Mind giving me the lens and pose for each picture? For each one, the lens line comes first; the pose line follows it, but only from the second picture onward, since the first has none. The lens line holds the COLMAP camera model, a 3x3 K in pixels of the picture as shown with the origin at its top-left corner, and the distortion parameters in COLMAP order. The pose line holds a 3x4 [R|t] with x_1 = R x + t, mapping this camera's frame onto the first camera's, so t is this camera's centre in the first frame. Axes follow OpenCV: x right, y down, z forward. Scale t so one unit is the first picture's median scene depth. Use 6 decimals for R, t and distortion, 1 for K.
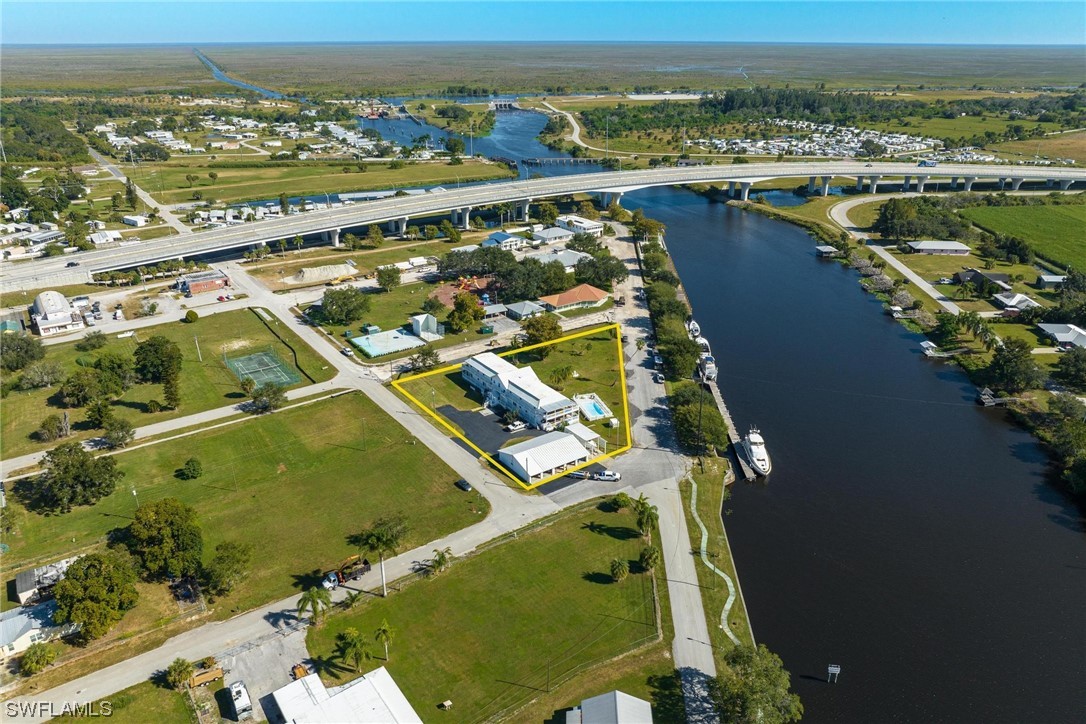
lens RADIAL K [[767.1, 0, 543.0], [0, 767.1, 362.0], [0, 0, 1]] dist [-0.024544, 0.000819]
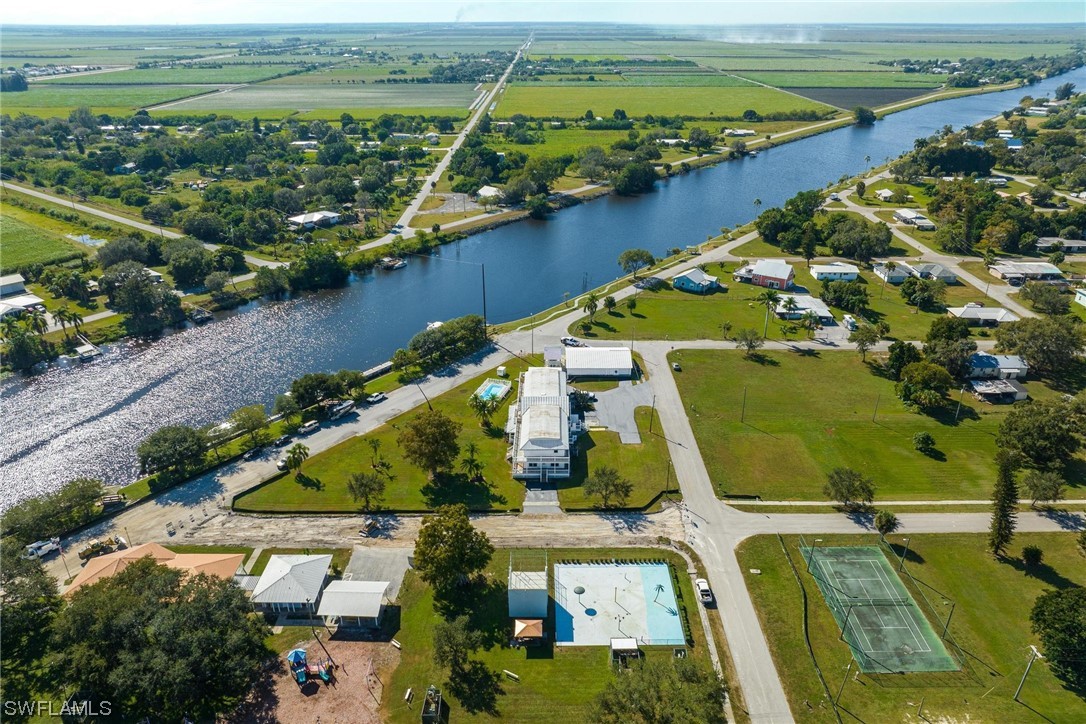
lens RADIAL K [[767.1, 0, 543.0], [0, 767.1, 362.0], [0, 0, 1]] dist [-0.024544, 0.000819]
pose [[-0.813397, -0.242931, 0.528555, -0.426977], [0.222248, 0.709912, 0.668305, -0.522050], [-0.537579, 0.661067, -0.523449, 1.307012]]
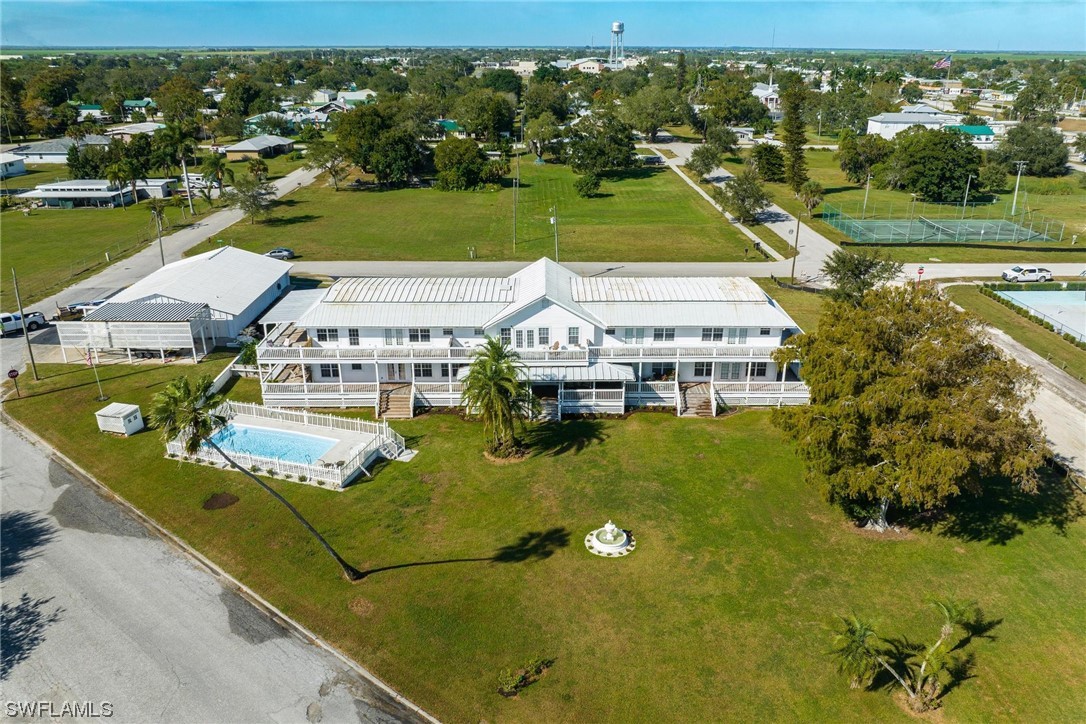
lens RADIAL K [[789.9, 0, 556.3], [0, 789.9, 359.7], [0, 0, 1]] dist [-0.015928, -0.002296]
pose [[-0.566285, 0.297256, -0.768740, 0.184957], [-0.328901, 0.773719, 0.541464, -0.118004], [0.755742, 0.559462, -0.340377, 1.045825]]
